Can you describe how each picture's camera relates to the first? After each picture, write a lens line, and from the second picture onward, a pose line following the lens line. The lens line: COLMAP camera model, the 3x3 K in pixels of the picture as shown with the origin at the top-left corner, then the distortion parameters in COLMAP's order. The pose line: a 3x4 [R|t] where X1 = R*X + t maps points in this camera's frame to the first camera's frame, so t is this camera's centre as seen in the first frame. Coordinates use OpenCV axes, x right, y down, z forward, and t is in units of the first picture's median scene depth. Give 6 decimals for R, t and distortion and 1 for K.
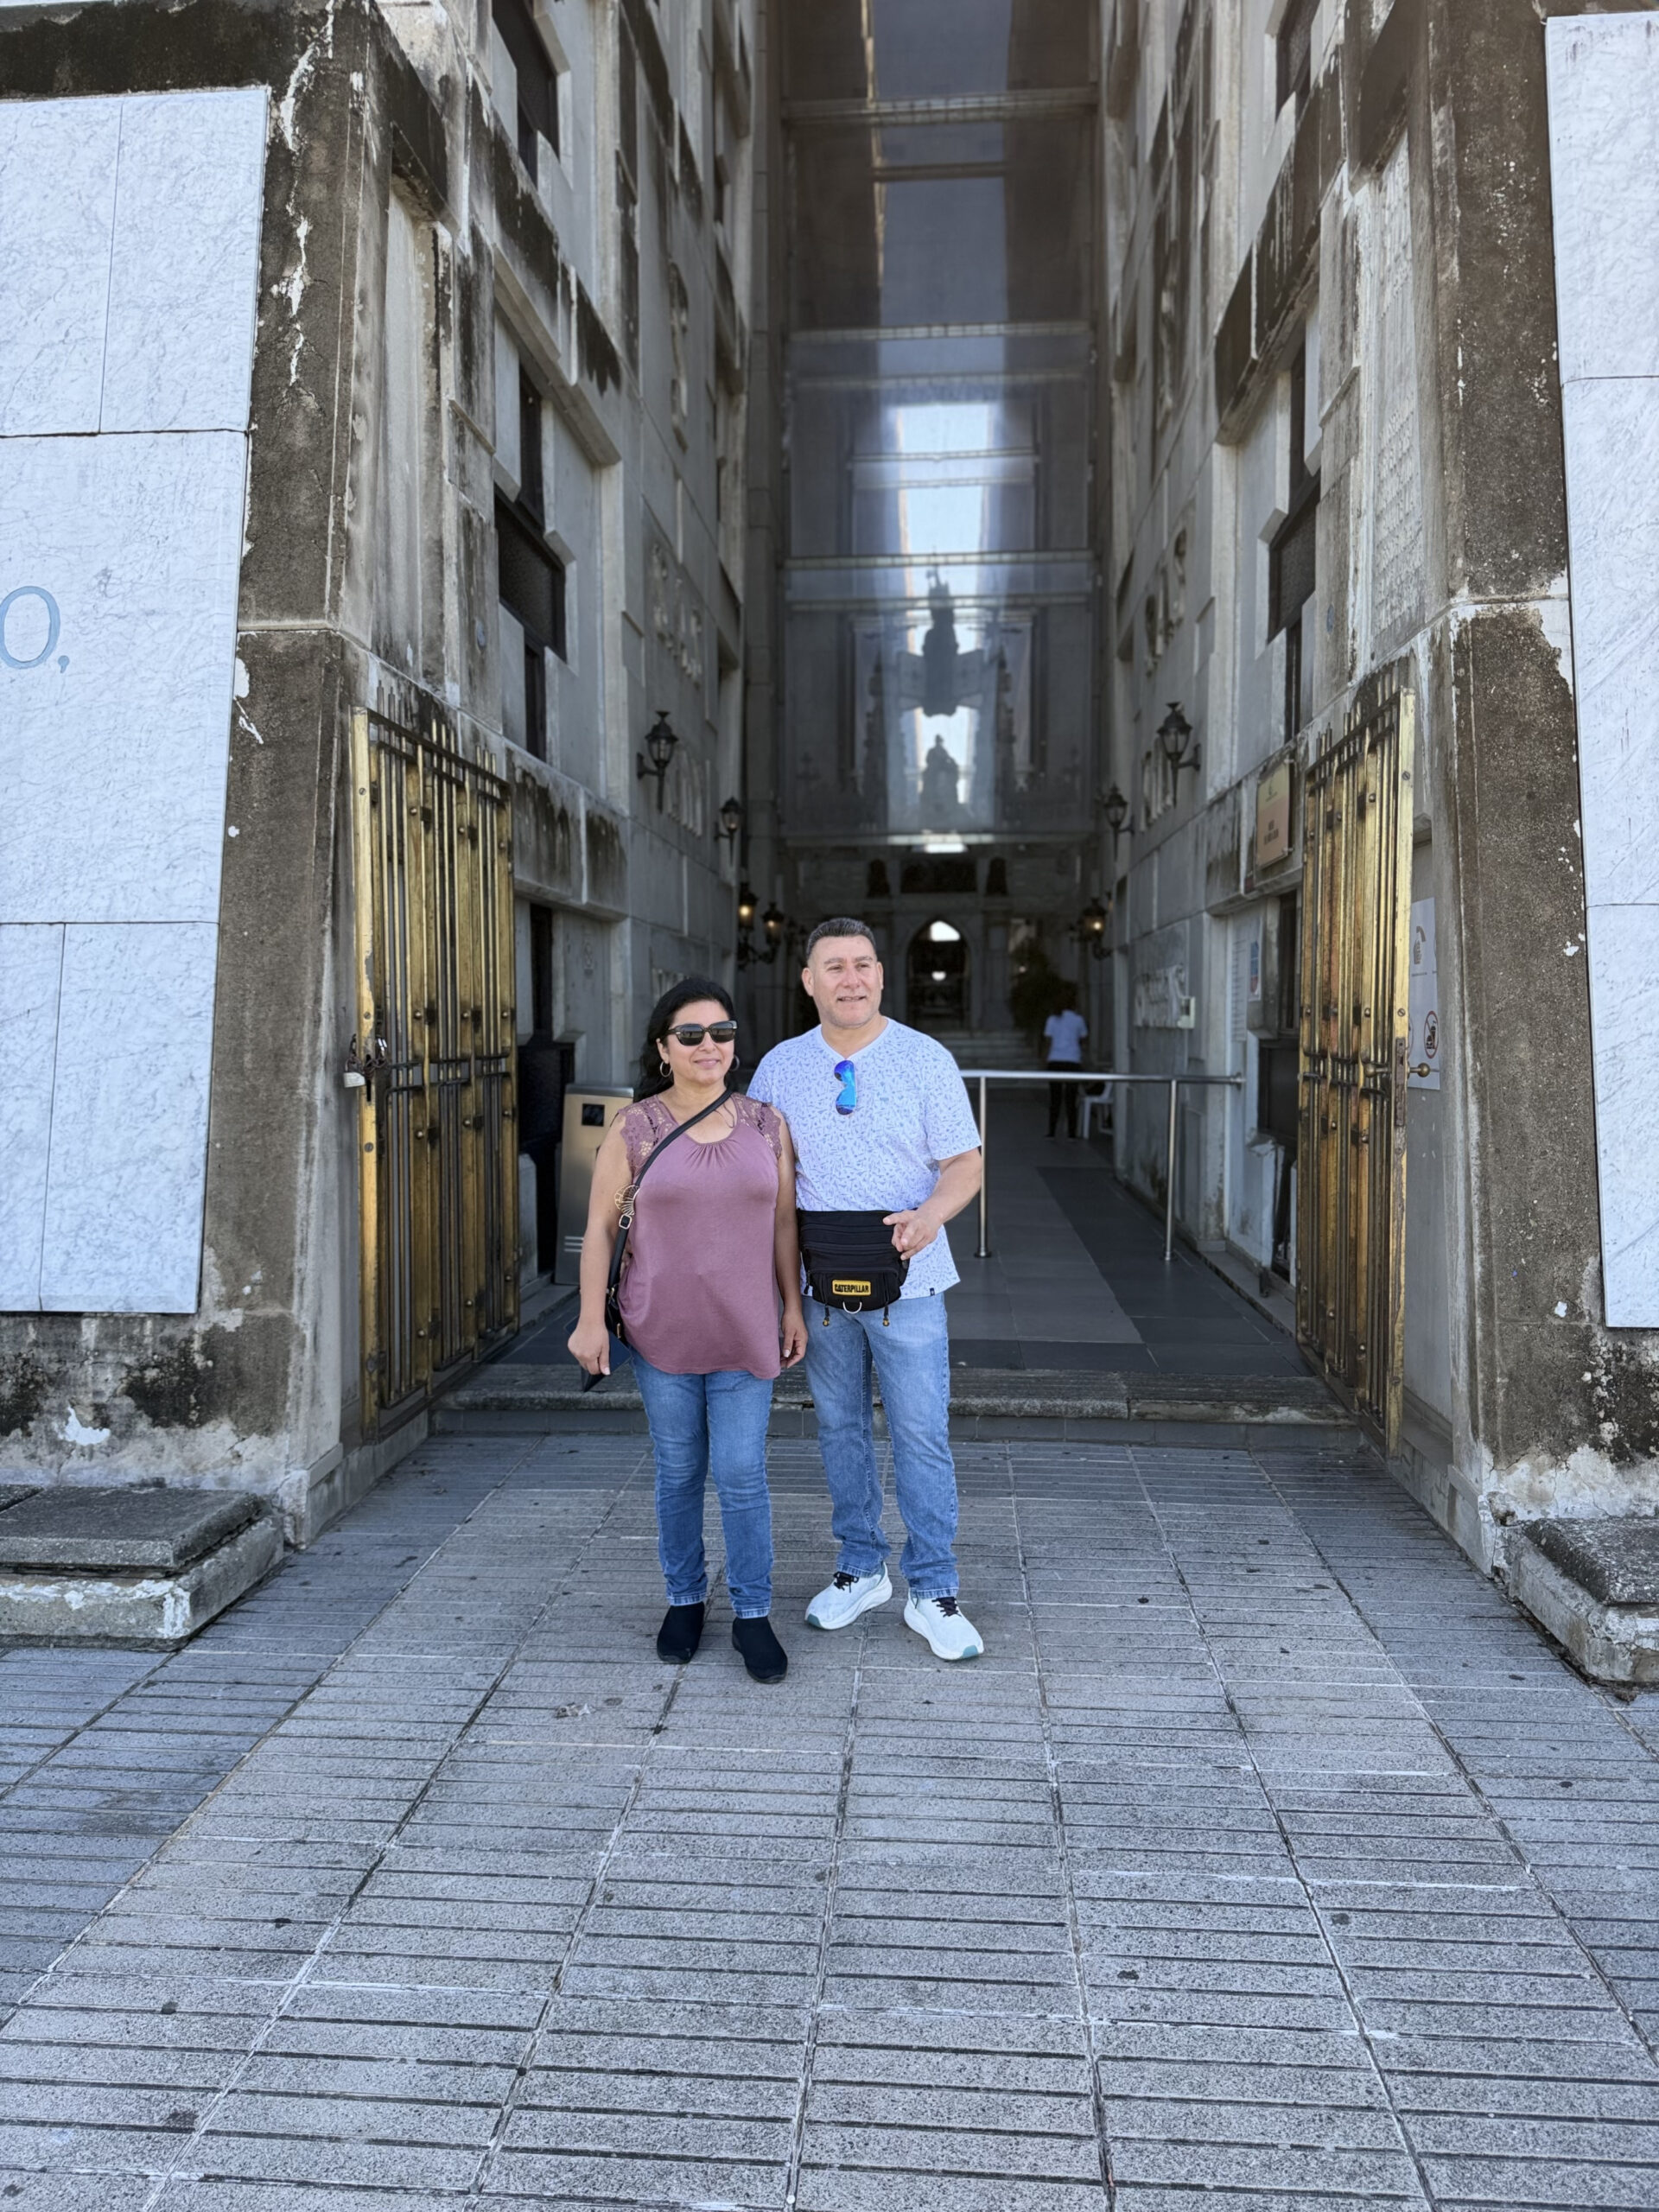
lens RADIAL K [[1551.3, 0, 822.2], [0, 1551.3, 1099.6], [0, 0, 1]] dist [0.075652, -0.090603]
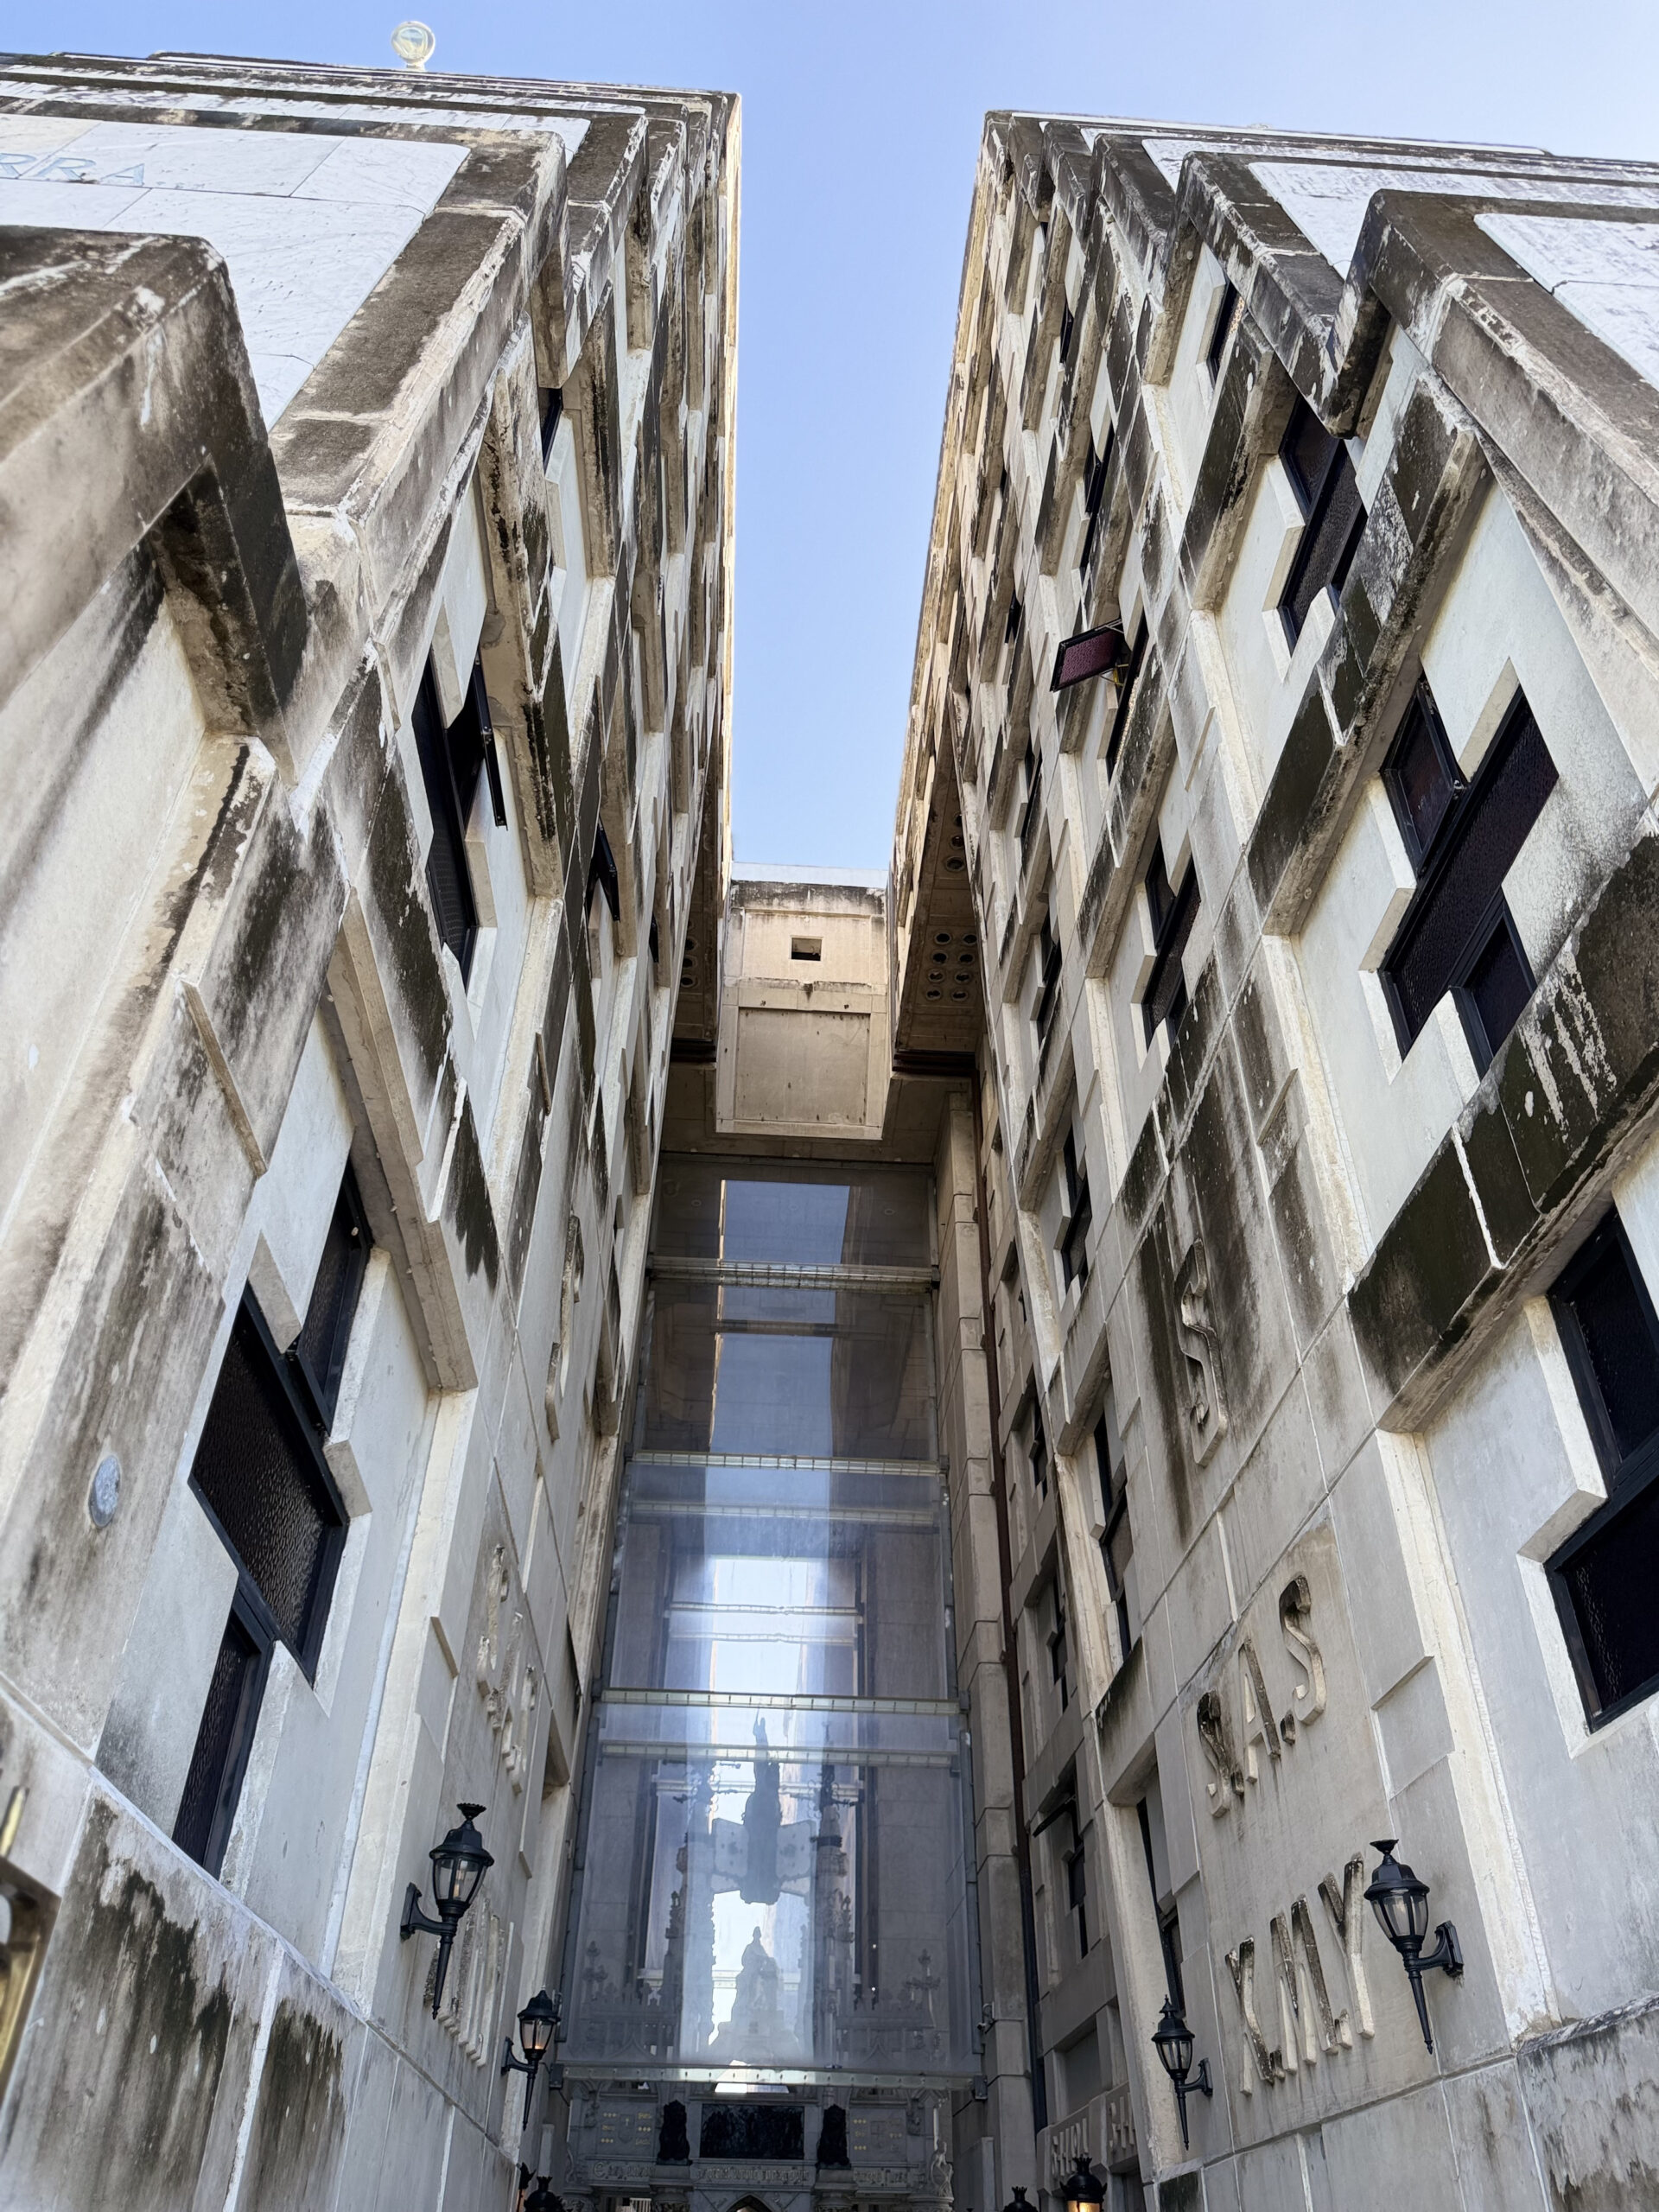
lens RADIAL K [[1551.3, 0, 822.2], [0, 1551.3, 1099.6], [0, 0, 1]] dist [0.075652, -0.090603]
pose [[0.990481, 0.101285, 0.093214, -0.058485], [-0.014972, 0.752440, -0.658491, -0.075556], [-0.136833, 0.650827, 0.746794, 0.420567]]
